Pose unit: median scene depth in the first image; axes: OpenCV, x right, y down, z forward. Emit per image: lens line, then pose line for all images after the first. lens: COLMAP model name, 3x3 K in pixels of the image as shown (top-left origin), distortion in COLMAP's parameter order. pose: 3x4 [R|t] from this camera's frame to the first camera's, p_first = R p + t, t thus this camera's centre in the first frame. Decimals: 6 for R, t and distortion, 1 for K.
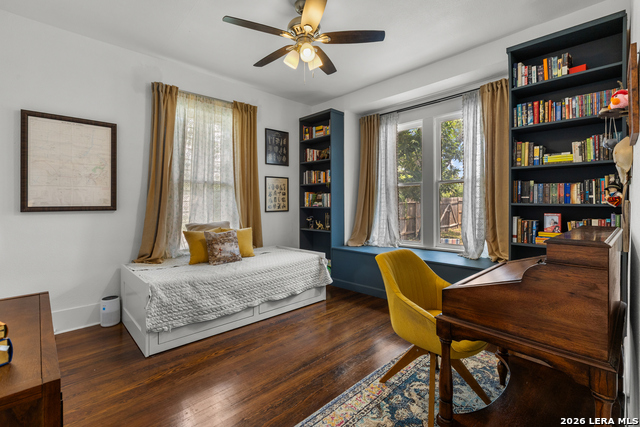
lens RADIAL K [[289.1, 0, 308.6], [0, 289.1, 204.1], [0, 0, 1]] dist [0.000815, 0.000058]
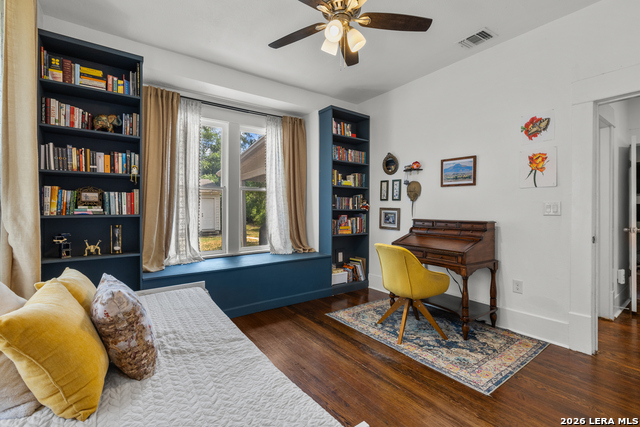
lens RADIAL K [[289.1, 0, 320.0], [0, 289.1, 210.8], [0, 0, 1]] dist [0.000815, 0.000058]
pose [[0.117292, -0.006812, 0.993074, -0.841974], [0.002554, 0.999975, 0.006558, -0.003106], [-0.993094, 0.001767, 0.117307, 0.922030]]
